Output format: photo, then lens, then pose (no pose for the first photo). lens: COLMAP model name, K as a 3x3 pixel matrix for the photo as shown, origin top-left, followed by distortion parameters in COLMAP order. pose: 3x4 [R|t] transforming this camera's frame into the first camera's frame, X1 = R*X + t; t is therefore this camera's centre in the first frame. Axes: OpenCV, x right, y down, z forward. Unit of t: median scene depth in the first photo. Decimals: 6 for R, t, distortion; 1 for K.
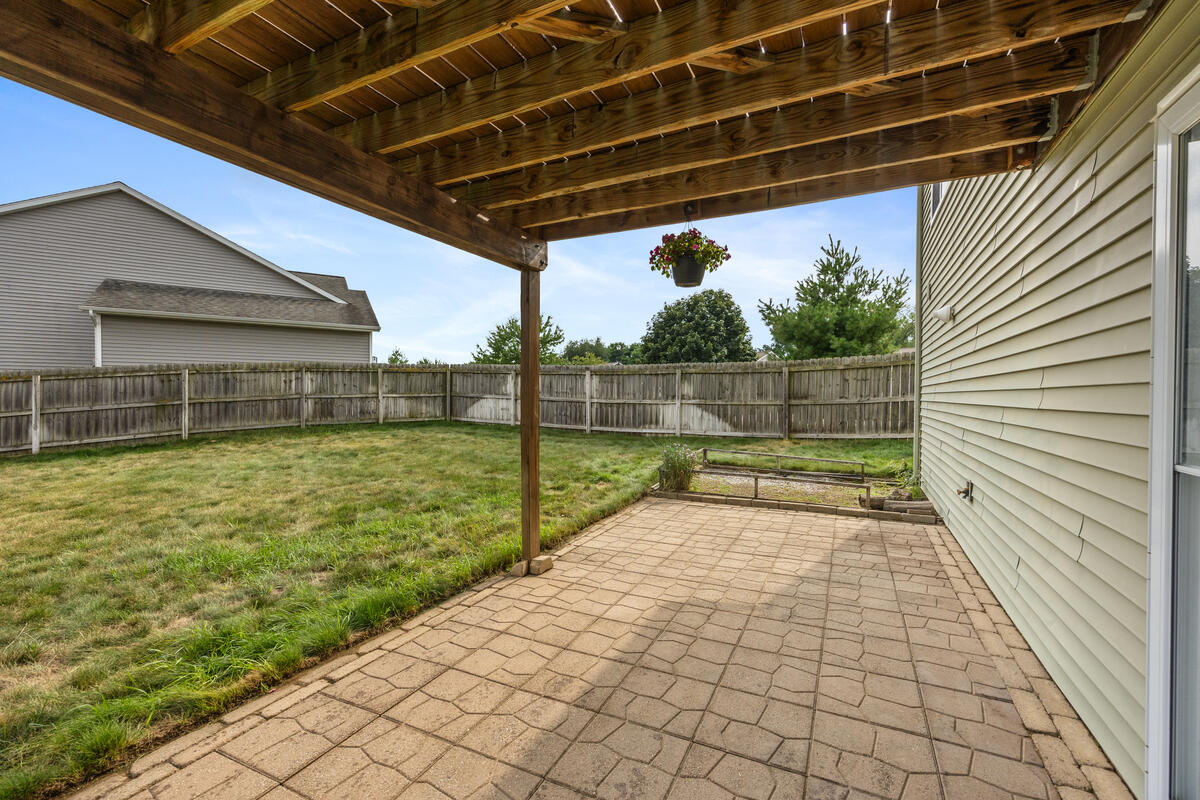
lens RADIAL K [[503.4, 0, 603.3], [0, 503.4, 403.2], [0, 0, 1]] dist [0.002016, 0.000119]
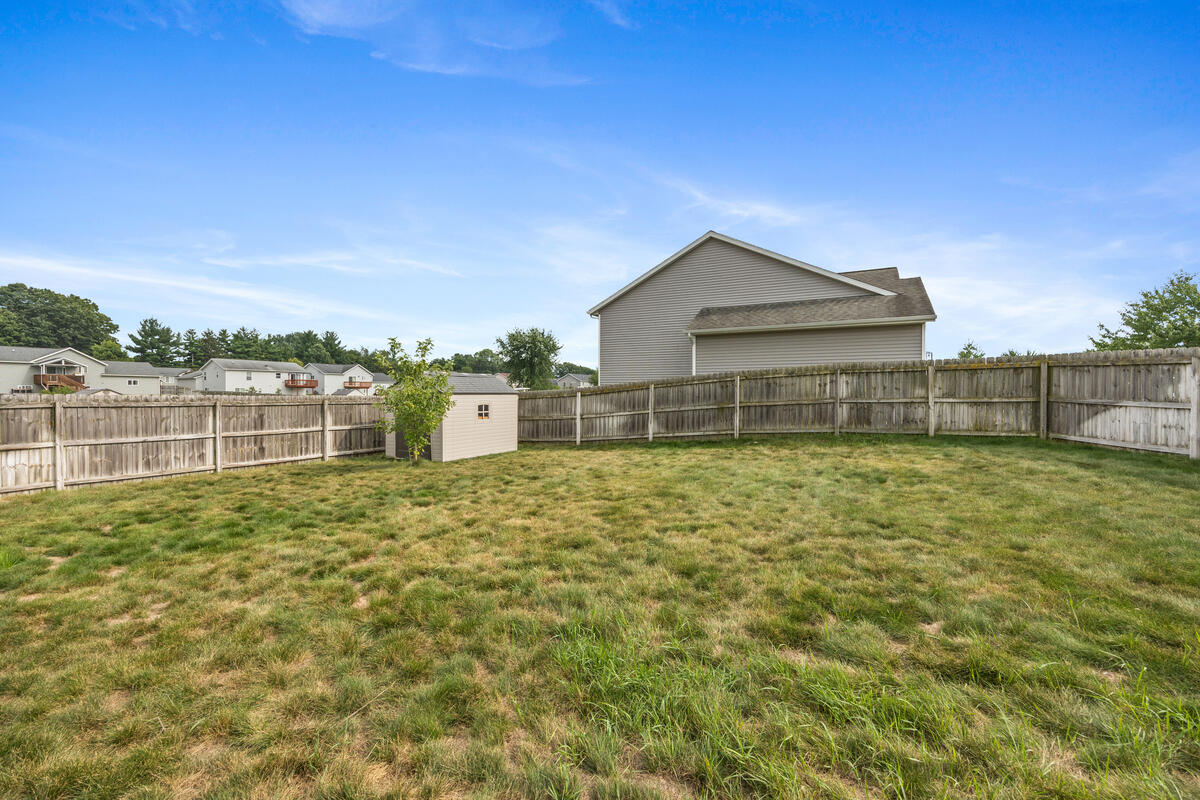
lens RADIAL K [[473.2, 0, 602.5], [0, 473.2, 396.0], [0, 0, 1]] dist [-0.001740, -0.000253]
pose [[0.492932, 0.004198, -0.870058, -0.056468], [-0.013179, 0.999910, -0.002642, -0.014823], [0.869968, 0.012769, 0.492943, 0.203724]]
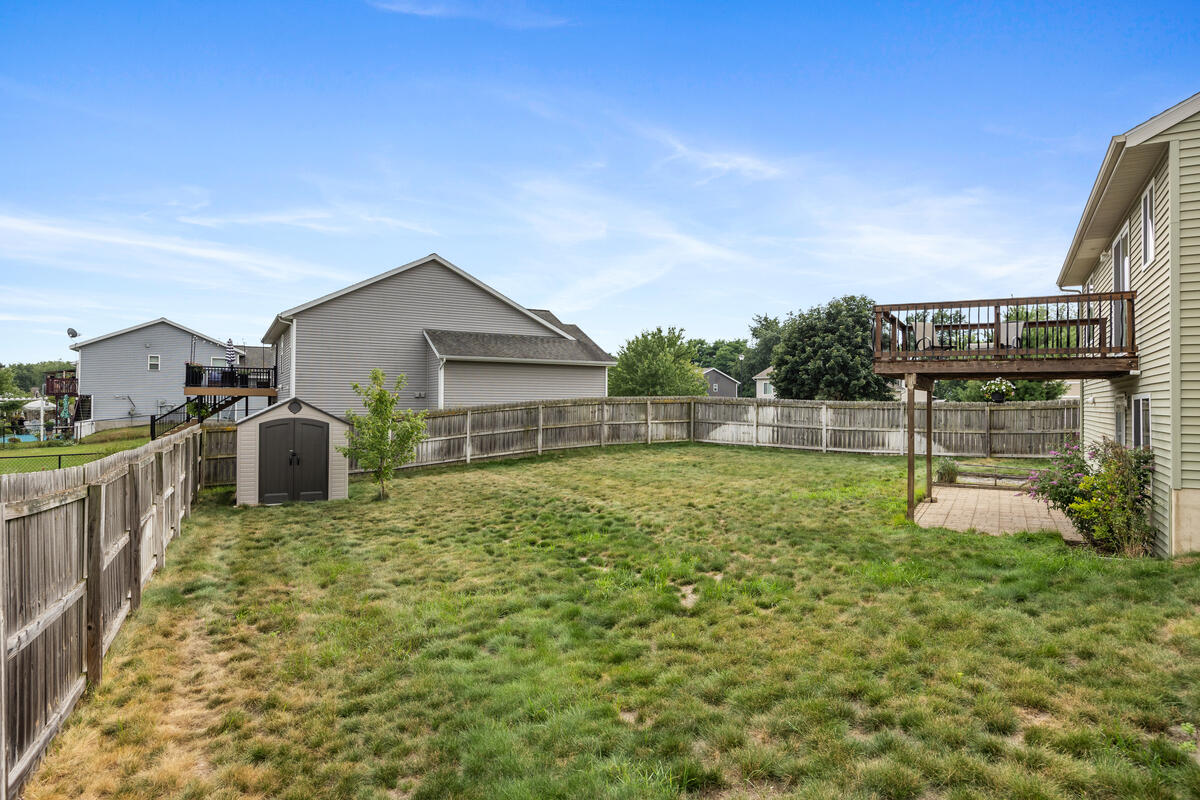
lens RADIAL K [[701.1, 0, 600.0], [0, 701.1, 400.0], [0, 0, 1]] dist [-0.004894, -0.000649]
pose [[0.998235, 0.003526, -0.059276, -0.506173], [-0.004661, 0.999808, -0.019025, -0.040211], [0.059198, 0.019268, 0.998060, -0.855043]]
